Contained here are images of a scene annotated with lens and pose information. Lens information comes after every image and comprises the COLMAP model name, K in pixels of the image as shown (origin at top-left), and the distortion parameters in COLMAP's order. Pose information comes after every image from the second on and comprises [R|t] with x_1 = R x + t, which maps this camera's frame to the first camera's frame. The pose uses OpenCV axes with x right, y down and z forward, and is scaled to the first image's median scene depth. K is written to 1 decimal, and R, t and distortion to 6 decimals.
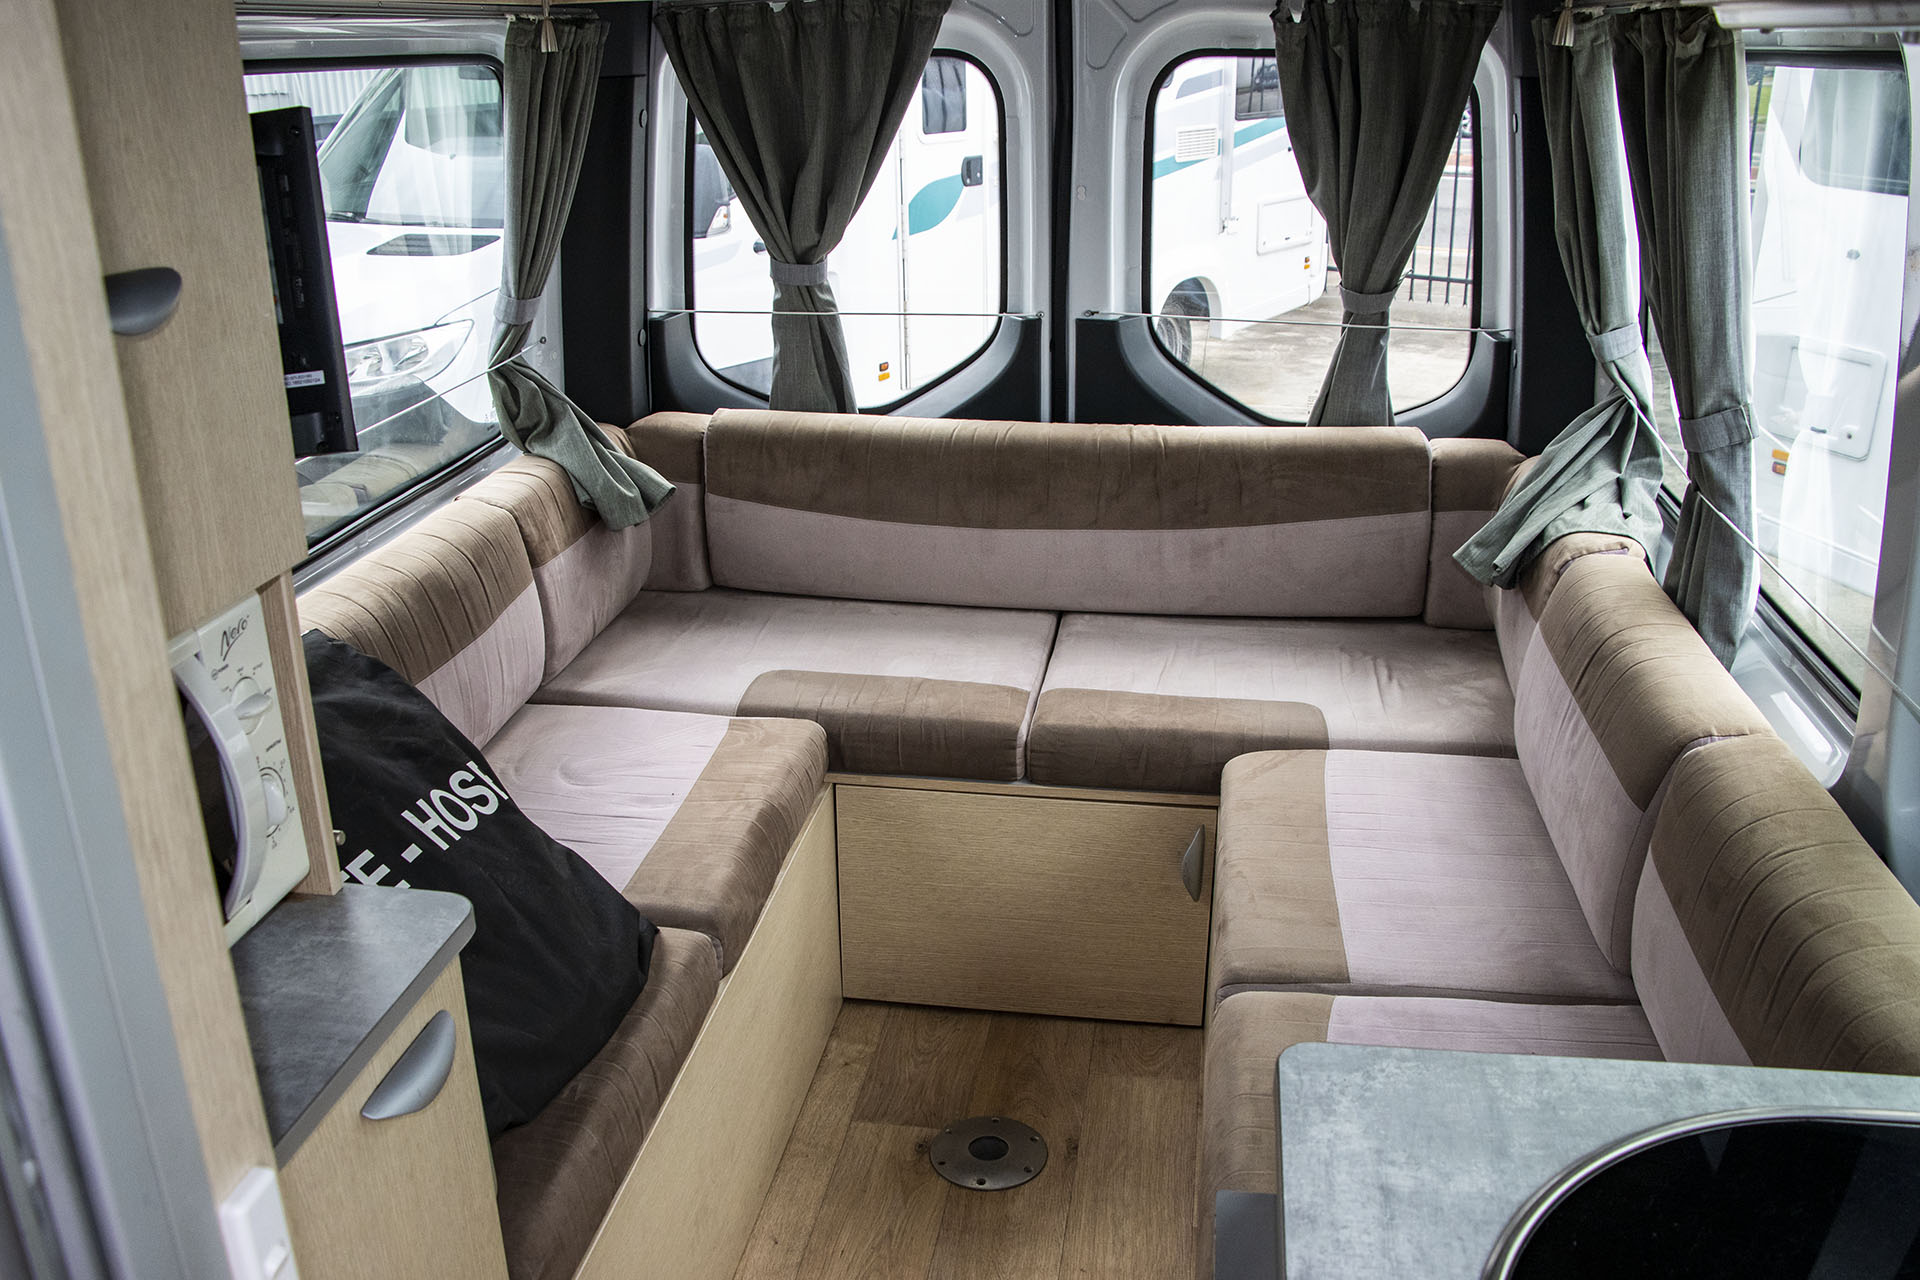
lens RADIAL K [[1644.4, 0, 961.1], [0, 1644.4, 629.7], [0, 0, 1]] dist [-0.136176, 0.077019]
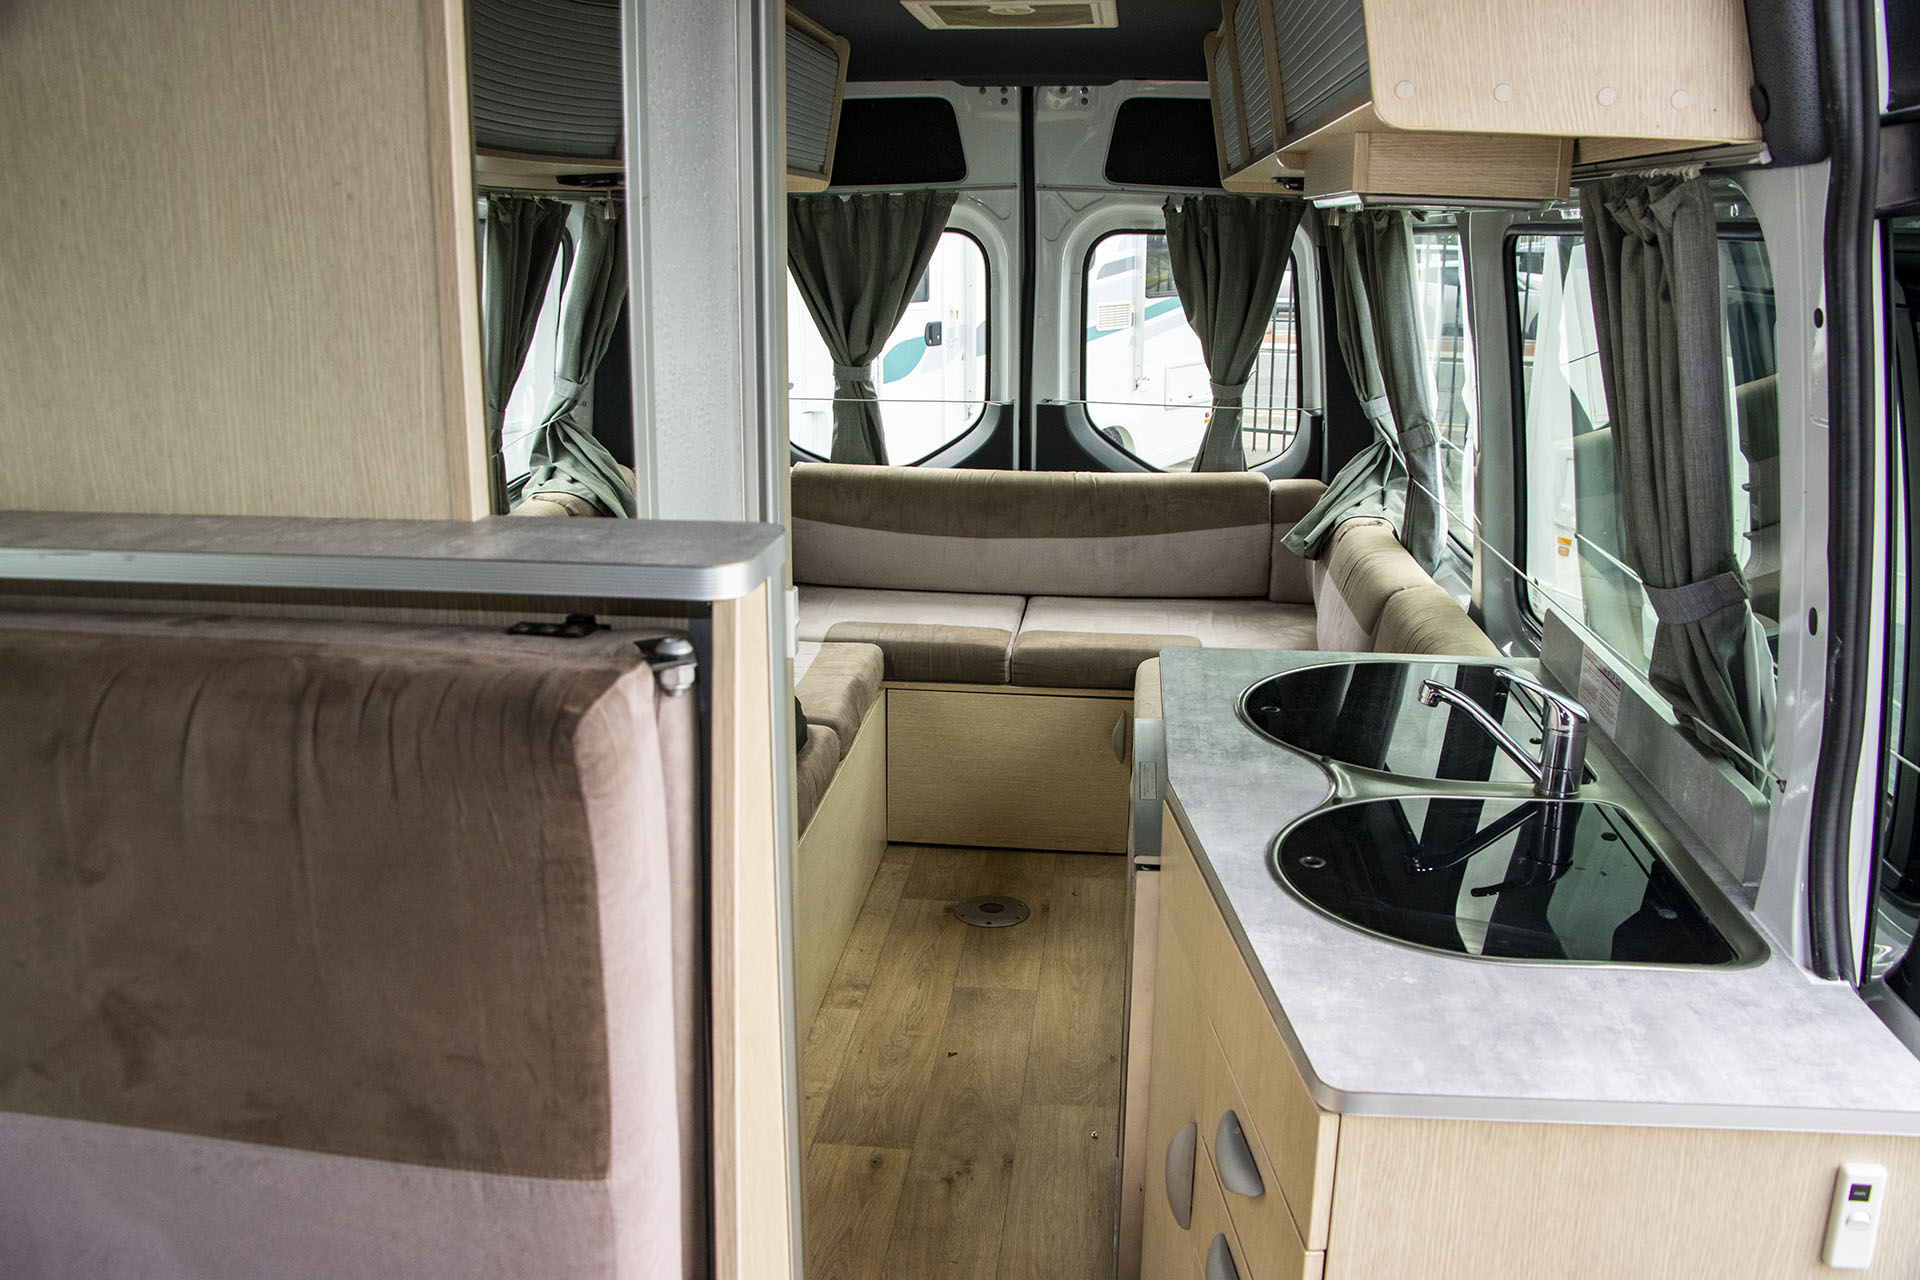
lens RADIAL K [[1644.4, 0, 948.5], [0, 1644.4, 647.3], [0, 0, 1]] dist [-0.136176, 0.077019]
pose [[0.999150, 0.002282, 0.041152, -0.079137], [0.001971, 0.994680, -0.102994, 0.204328], [-0.041168, 0.102987, 0.993830, -0.516218]]
